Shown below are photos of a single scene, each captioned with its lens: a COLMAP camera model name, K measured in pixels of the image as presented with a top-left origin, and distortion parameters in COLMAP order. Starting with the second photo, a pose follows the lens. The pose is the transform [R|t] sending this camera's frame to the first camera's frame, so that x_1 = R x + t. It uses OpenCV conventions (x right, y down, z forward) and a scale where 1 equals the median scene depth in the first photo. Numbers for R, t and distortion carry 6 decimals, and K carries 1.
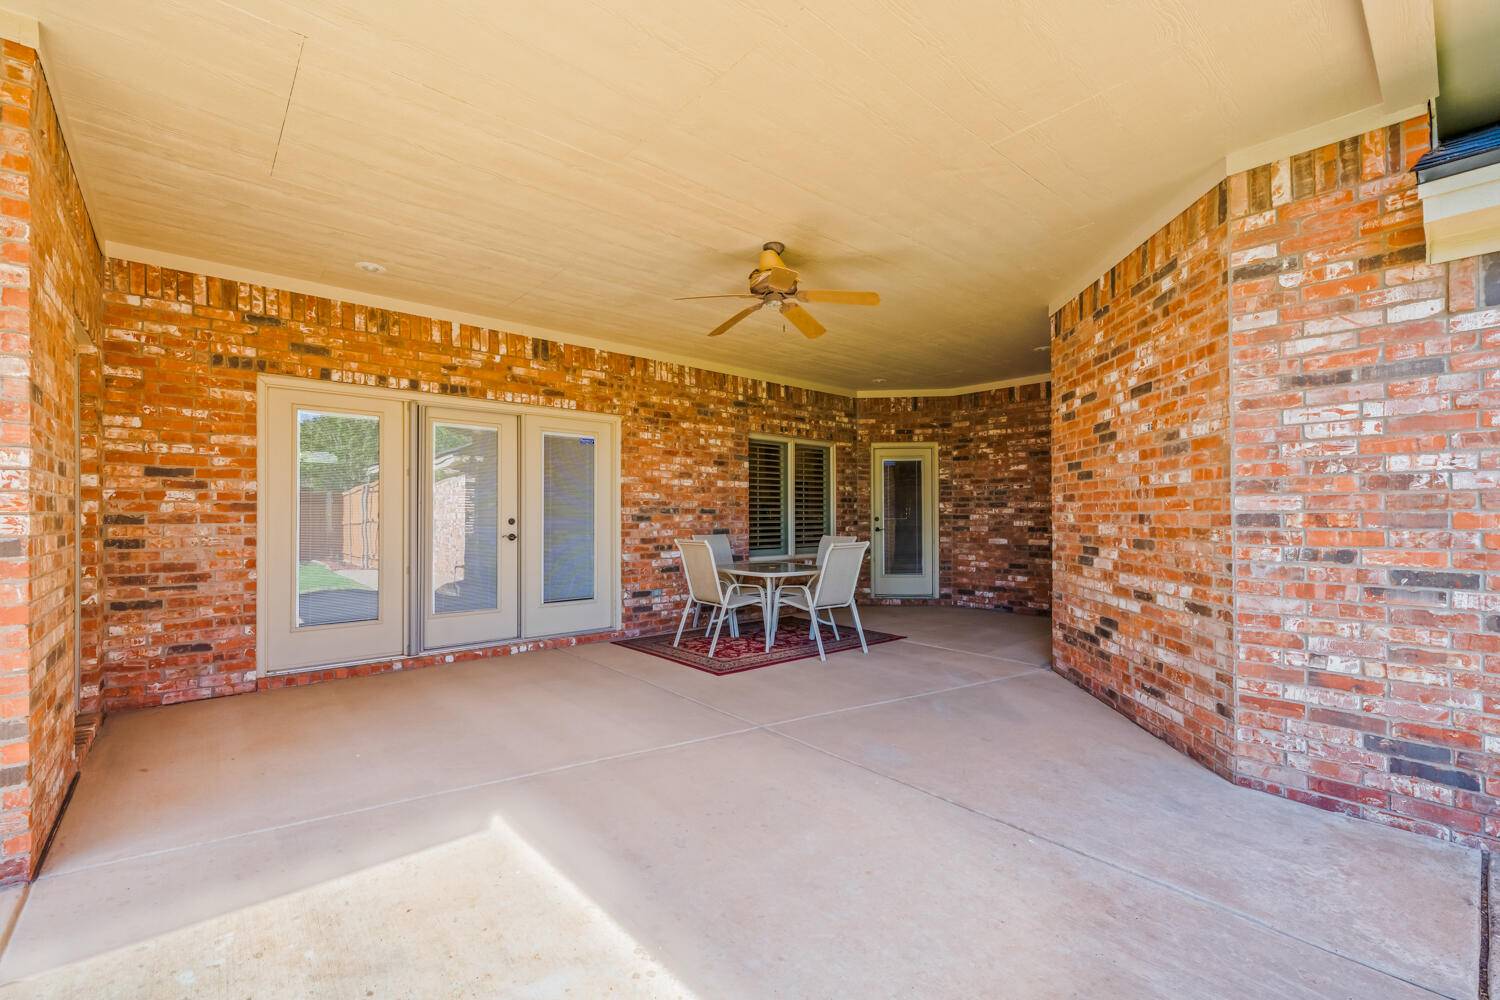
lens RADIAL K [[634.0, 0, 730.6], [0, 634.0, 515.3], [0, 0, 1]] dist [-0.002135, 0.000416]
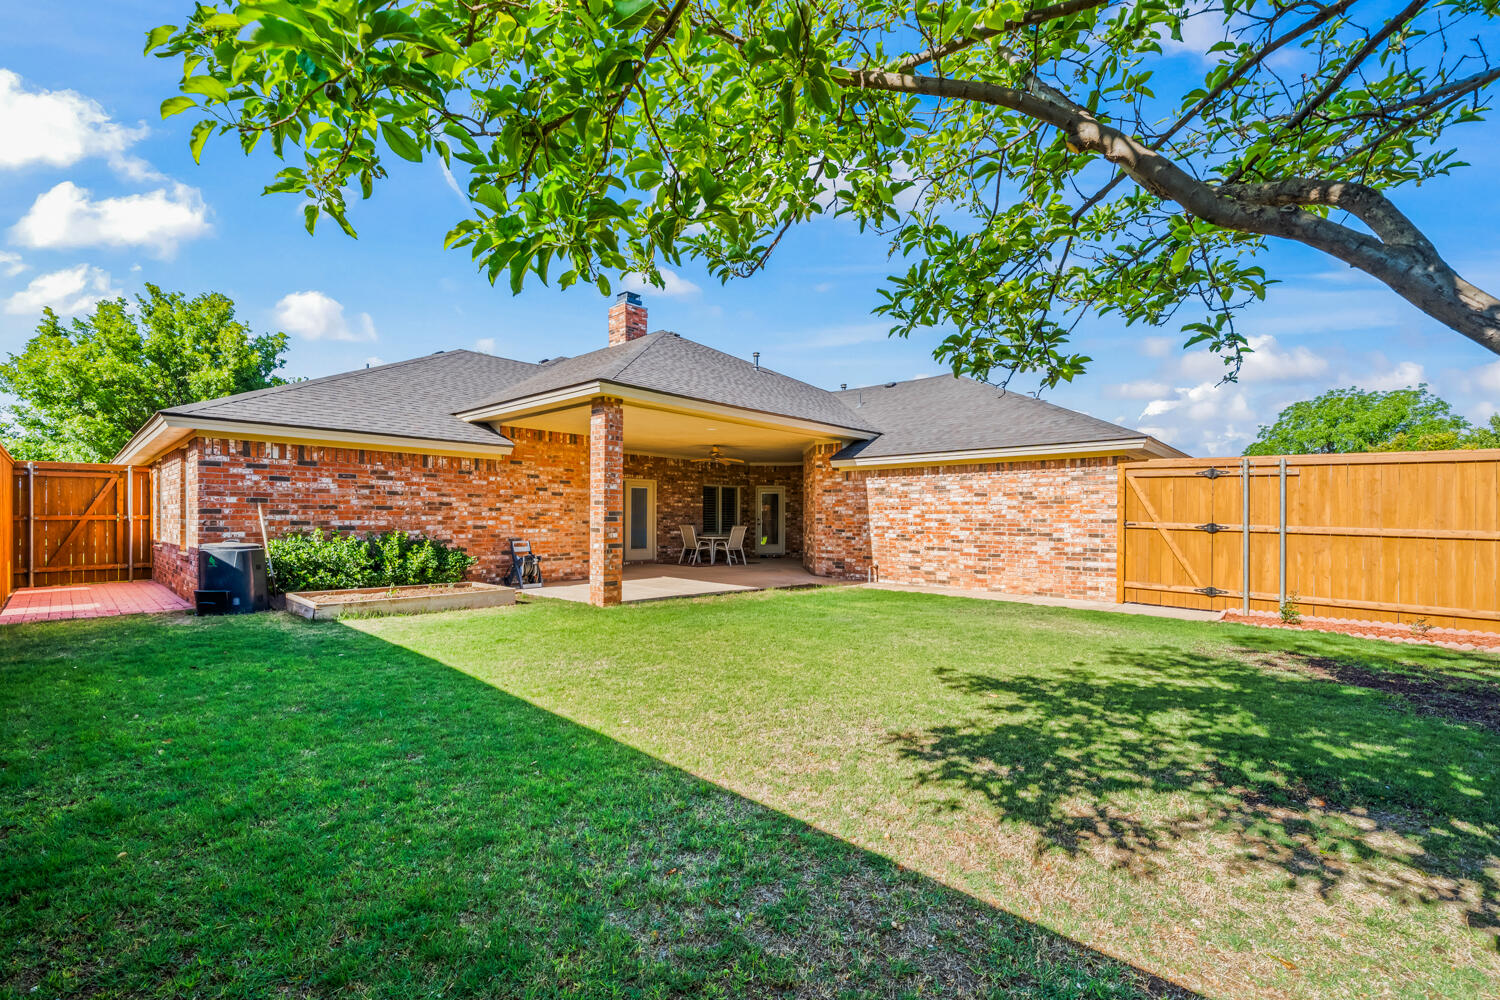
lens RADIAL K [[609.5, 0, 744.8], [0, 609.5, 520.1], [0, 0, 1]] dist [-0.002229, -0.000493]
pose [[0.990642, 0.006245, 0.136341, -0.238441], [-0.006948, 0.999965, 0.004682, -0.003522], [-0.136307, -0.005585, 0.990651, -2.436957]]
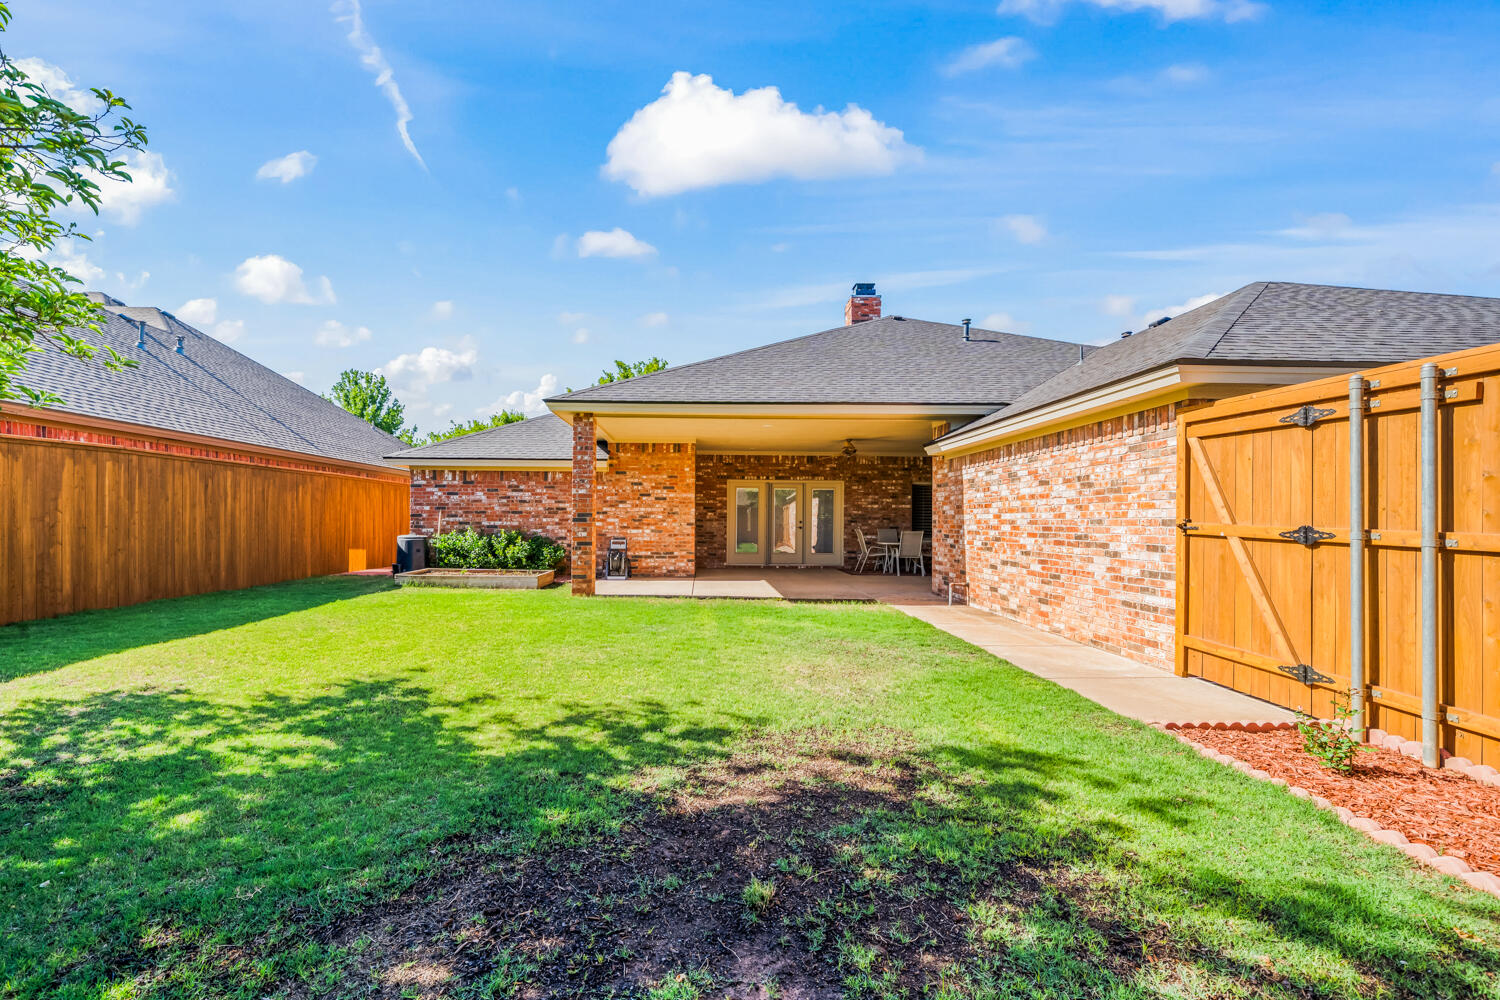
lens RADIAL K [[634.0, 0, 741.4], [0, 634.0, 522.0], [0, 0, 1]] dist [-0.002135, 0.000416]
pose [[0.799953, 0.006815, -0.600025, 1.543076], [-0.006047, 0.999976, 0.003295, 0.001933], [0.600033, 0.000992, 0.799975, -1.907957]]
